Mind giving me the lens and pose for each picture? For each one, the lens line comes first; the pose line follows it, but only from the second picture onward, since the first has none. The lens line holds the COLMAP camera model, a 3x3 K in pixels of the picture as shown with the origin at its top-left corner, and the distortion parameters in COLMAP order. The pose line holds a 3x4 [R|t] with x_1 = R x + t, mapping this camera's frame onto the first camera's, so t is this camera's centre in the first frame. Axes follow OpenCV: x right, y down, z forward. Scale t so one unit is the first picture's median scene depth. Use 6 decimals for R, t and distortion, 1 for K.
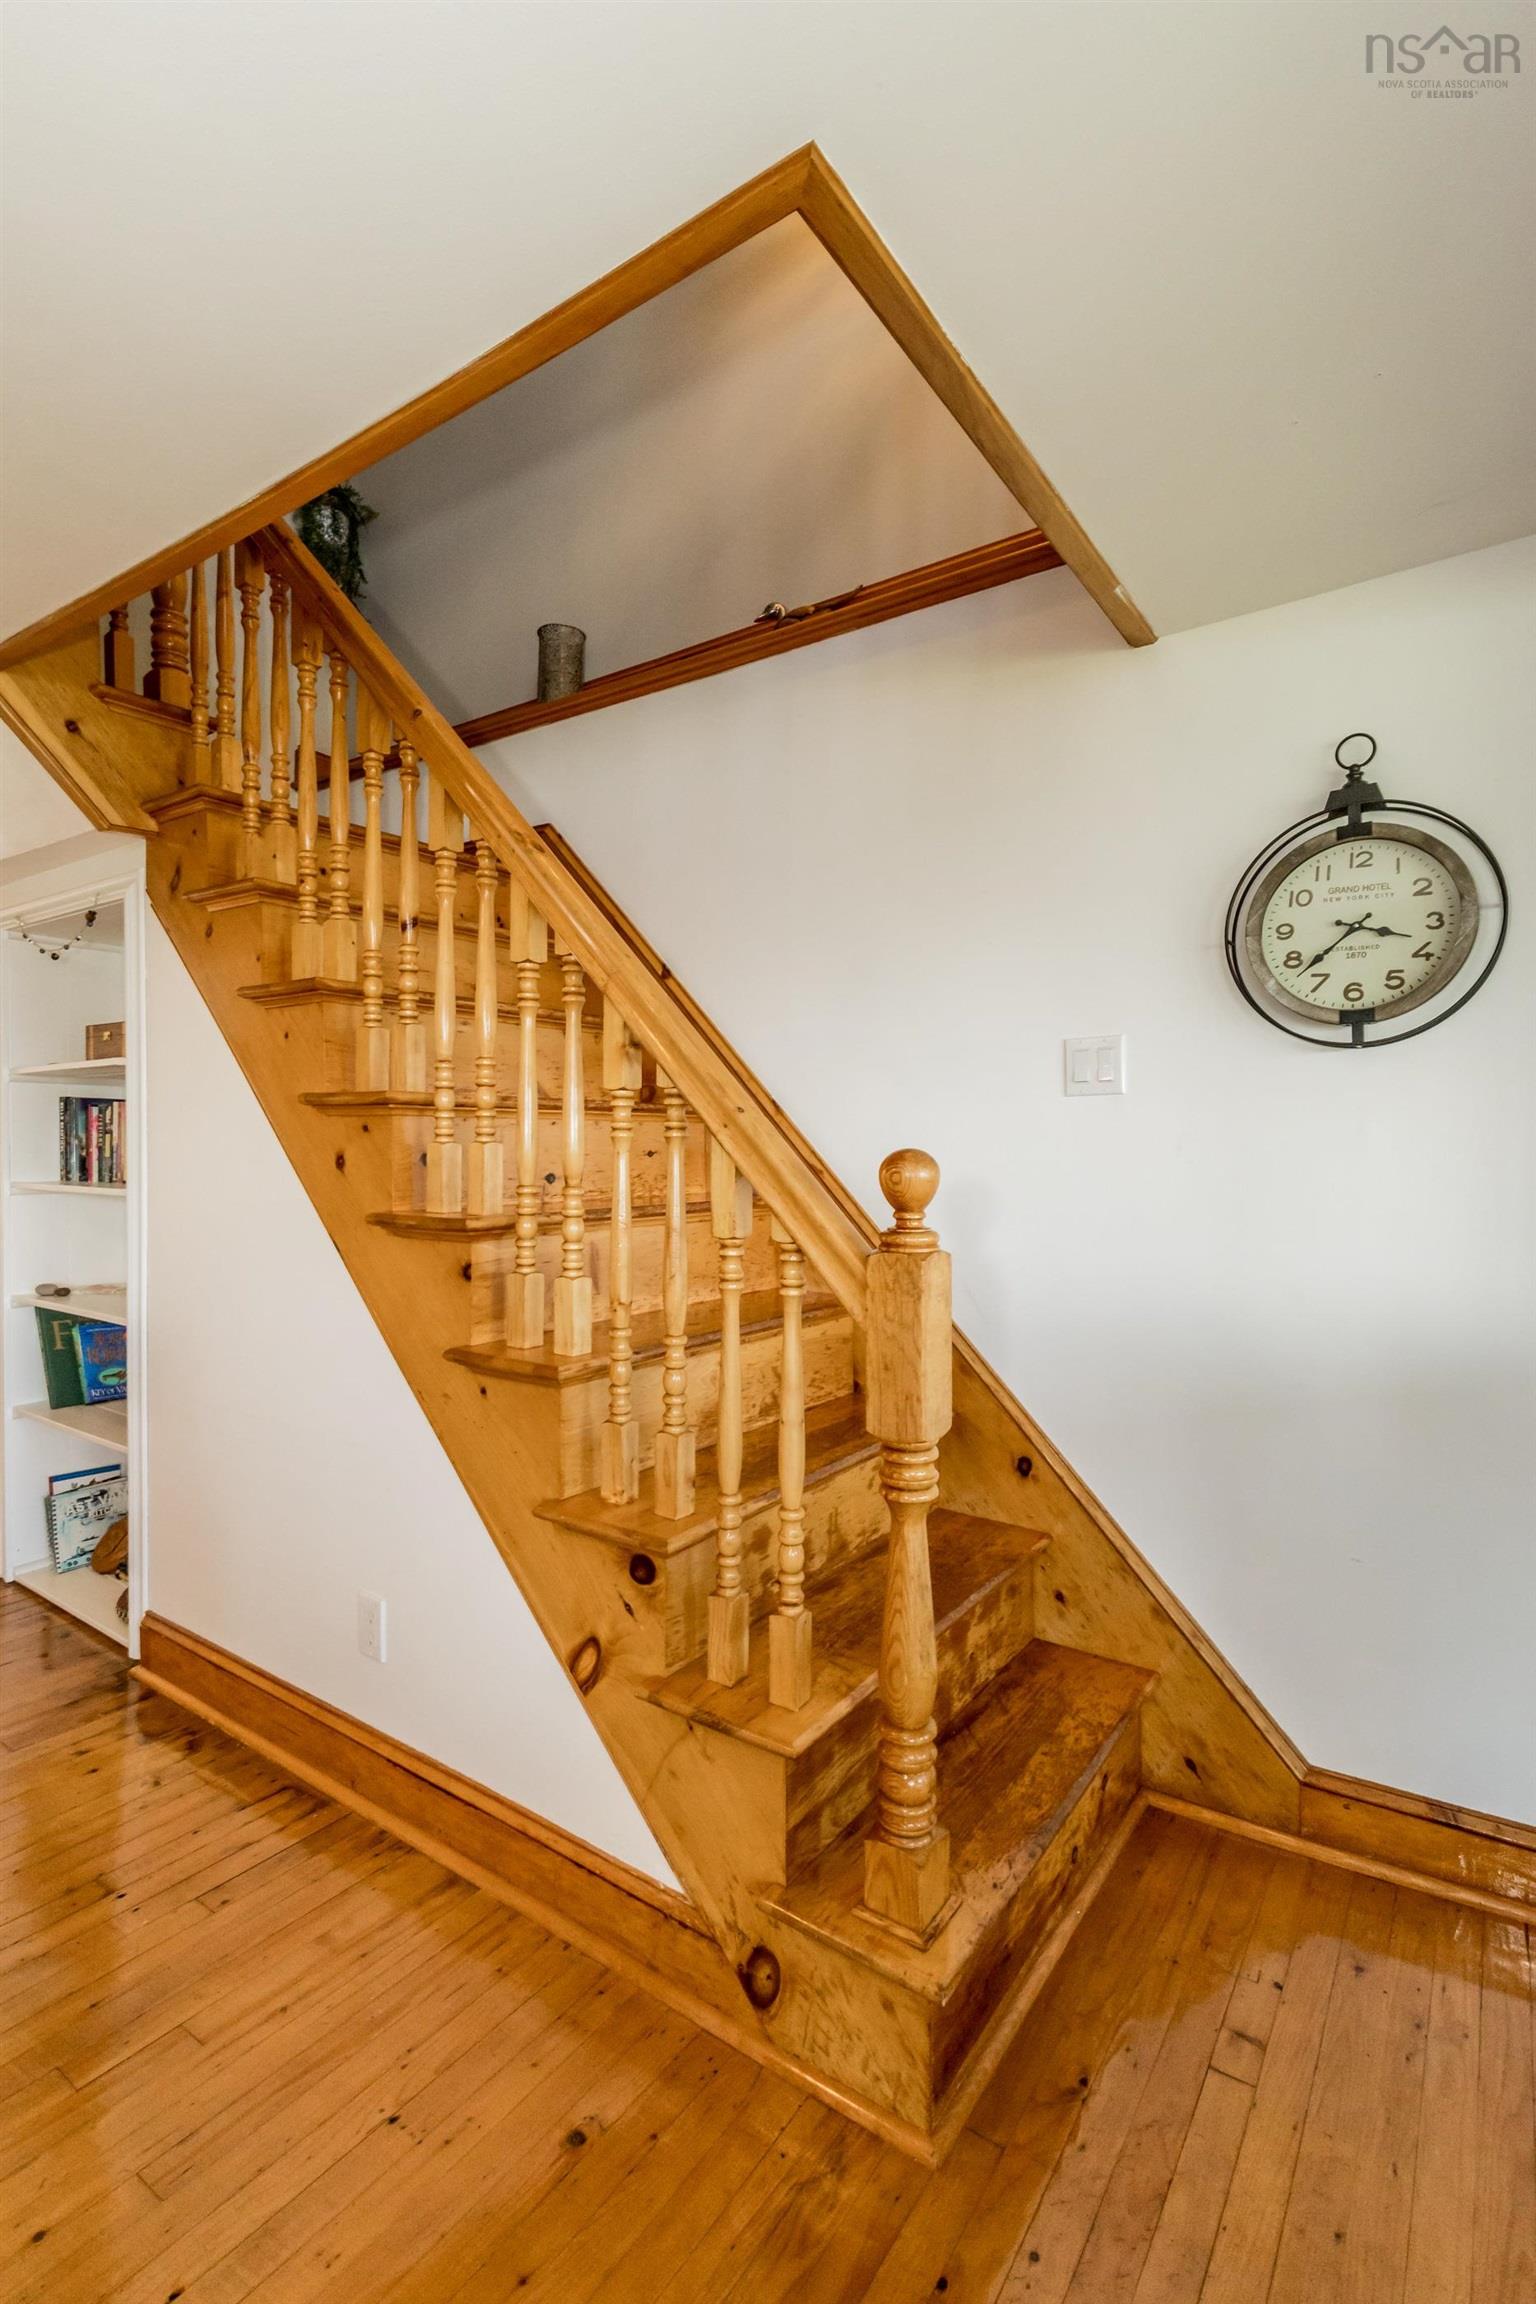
lens RADIAL K [[1046.9, 0, 754.0], [0, 1046.9, 1157.7], [0, 0, 1]] dist [0.001241, 0.000193]
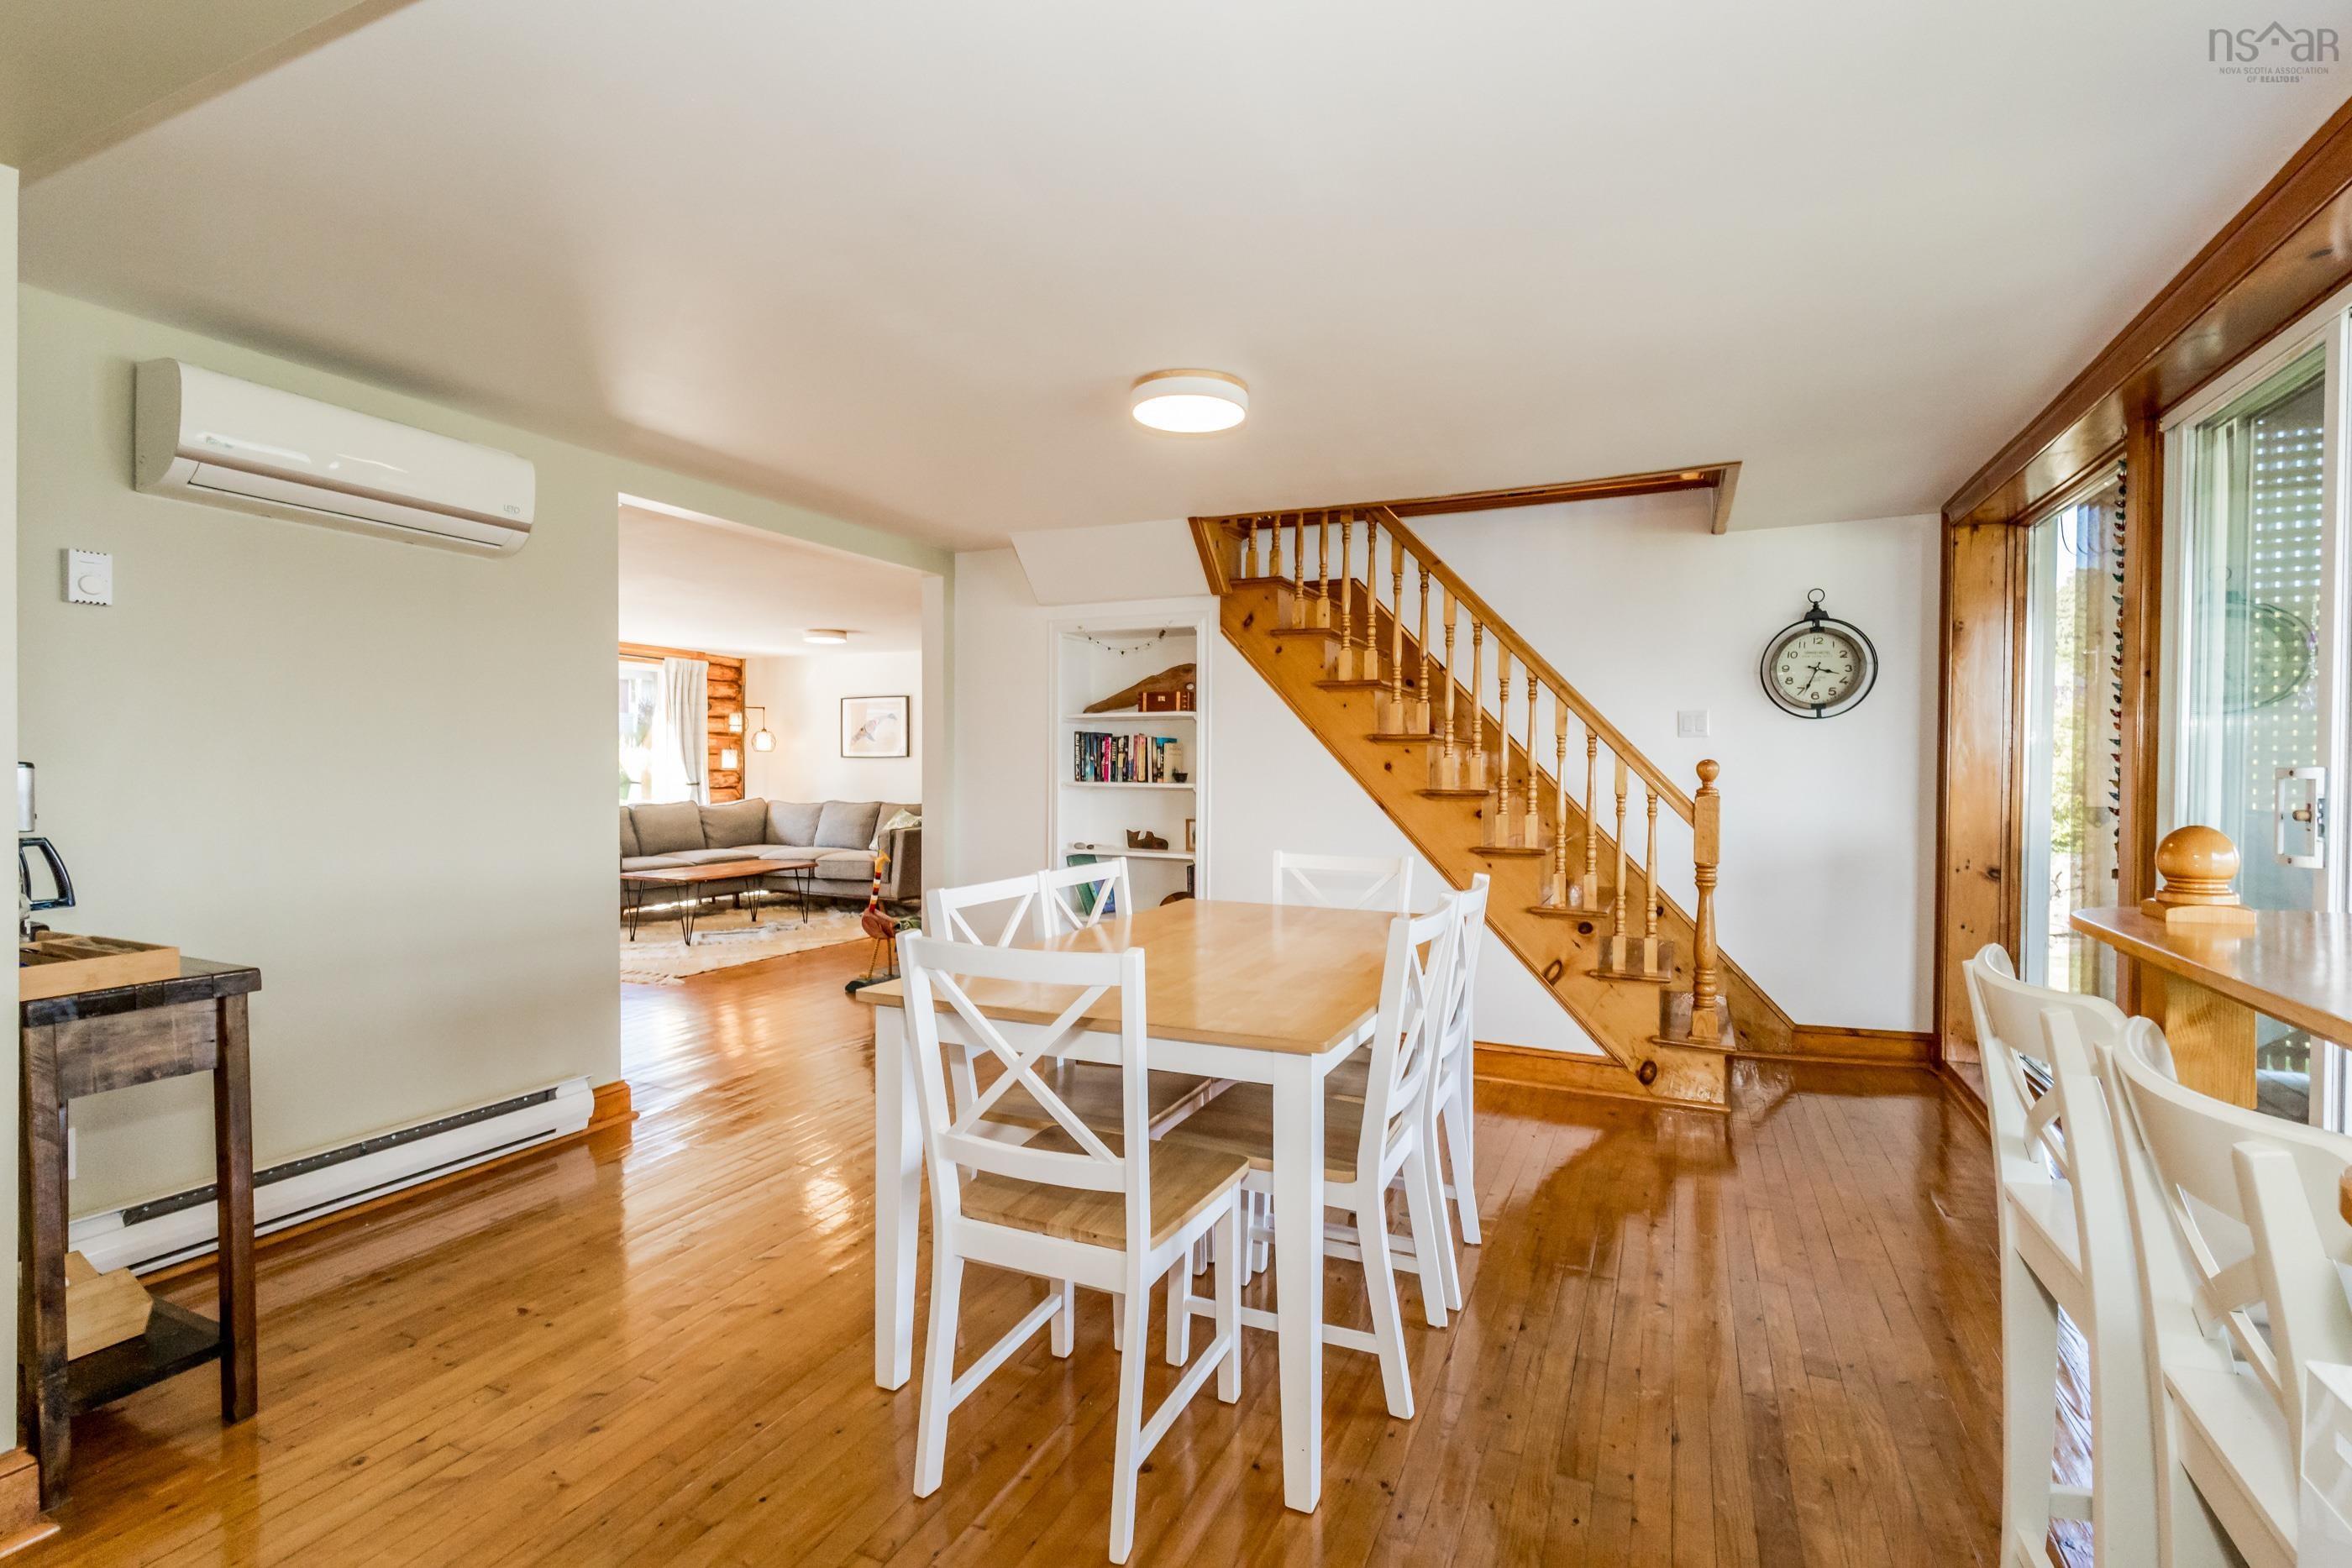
lens RADIAL K [[1078.5, 0, 1176.0], [0, 1078.5, 784.0], [0, 0, 1]] dist [0.000923, -0.001098]
pose [[0.982665, -0.001633, 0.185385, -1.333971], [0.001473, 0.999998, 0.001000, 0.039627], [-0.185387, -0.000710, 0.982665, -1.163680]]
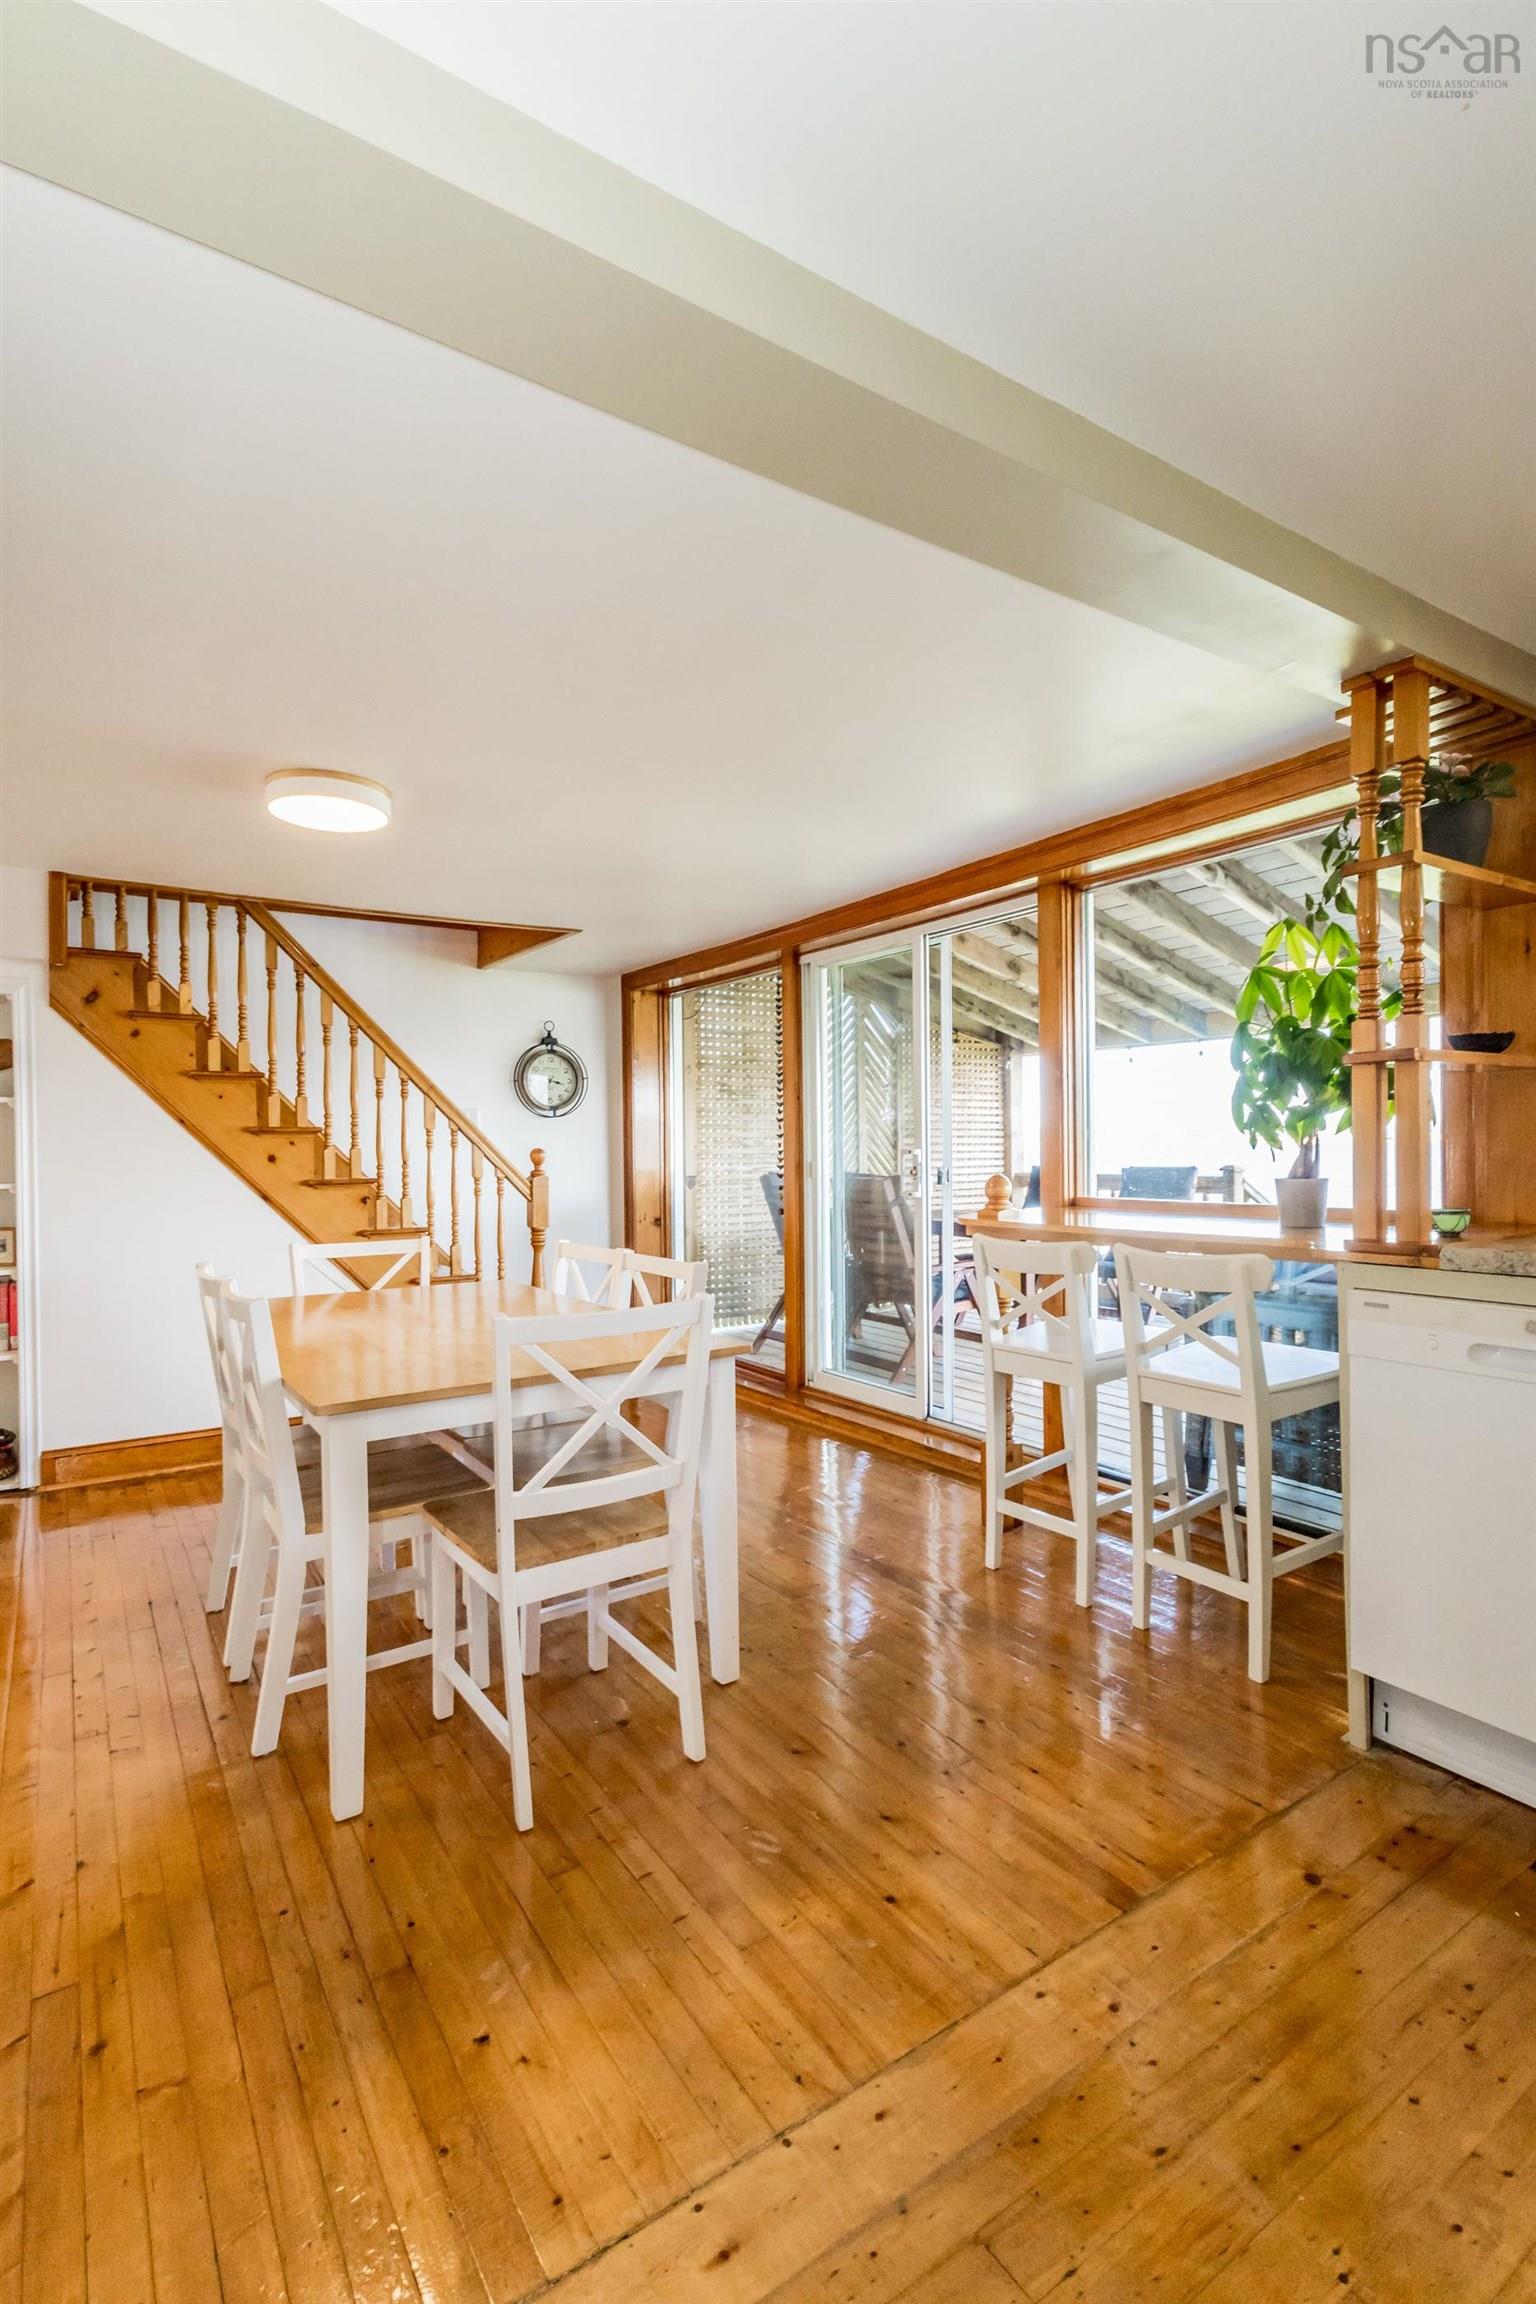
lens RADIAL K [[1046.9, 0, 754.0], [0, 1046.9, 1157.7], [0, 0, 1]] dist [0.001241, 0.000193]
pose [[0.366545, -0.014936, 0.930281, -2.231139], [0.027378, 0.999611, 0.005262, 0.019464], [-0.929997, 0.023541, 0.366811, -0.772976]]
